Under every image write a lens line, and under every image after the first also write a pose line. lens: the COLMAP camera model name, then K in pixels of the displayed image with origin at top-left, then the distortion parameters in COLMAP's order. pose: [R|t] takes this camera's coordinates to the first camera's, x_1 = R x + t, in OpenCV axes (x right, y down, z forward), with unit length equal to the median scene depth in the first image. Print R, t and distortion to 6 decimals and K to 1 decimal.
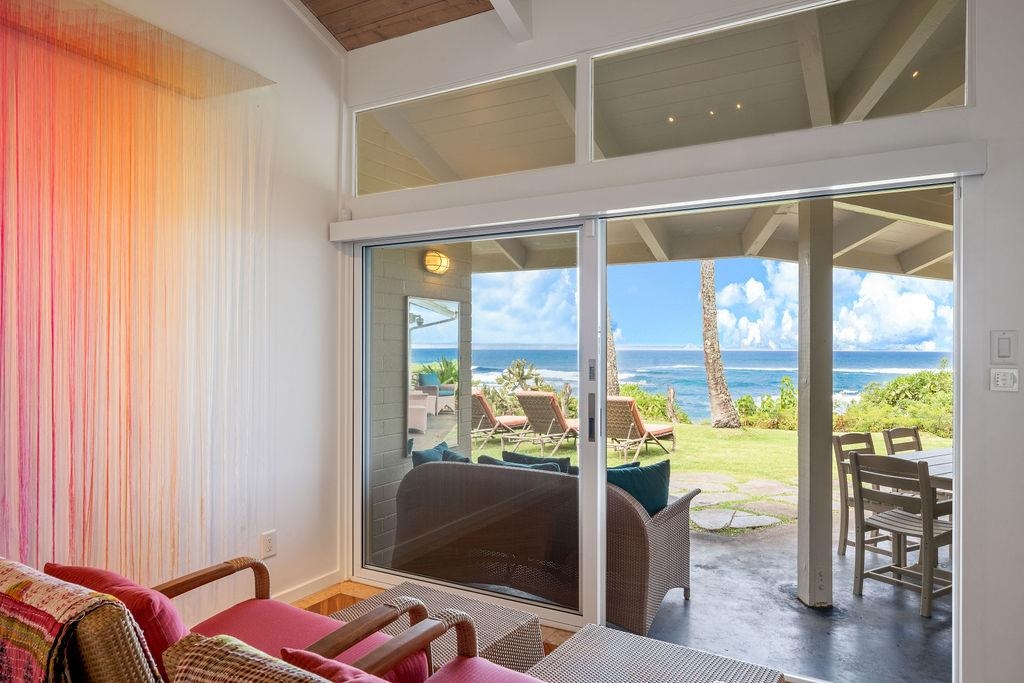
lens RADIAL K [[643.6, 0, 512.5], [0, 643.6, 354.8], [0, 0, 1]] dist [0.003566, 0.000504]
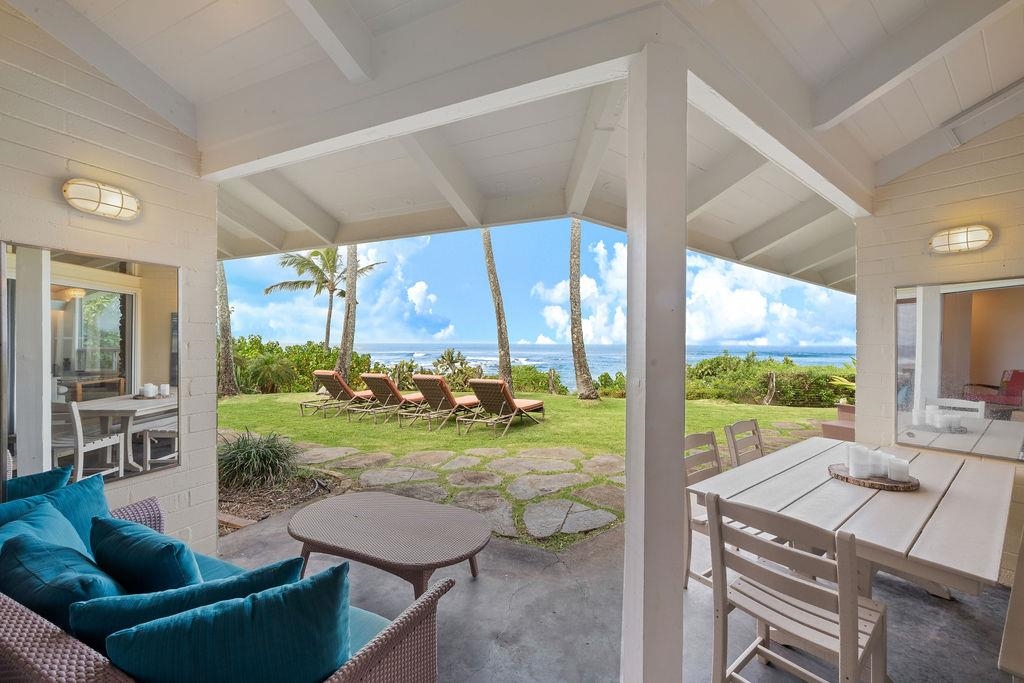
lens RADIAL K [[395.9, 0, 503.6], [0, 395.9, 349.9], [0, 0, 1]] dist [-0.000328, -0.000009]
pose [[0.996442, -0.000565, 0.084274, 0.119301], [-0.000177, 0.999961, 0.008791, 0.003584], [-0.084276, -0.008775, 0.996404, 0.257654]]
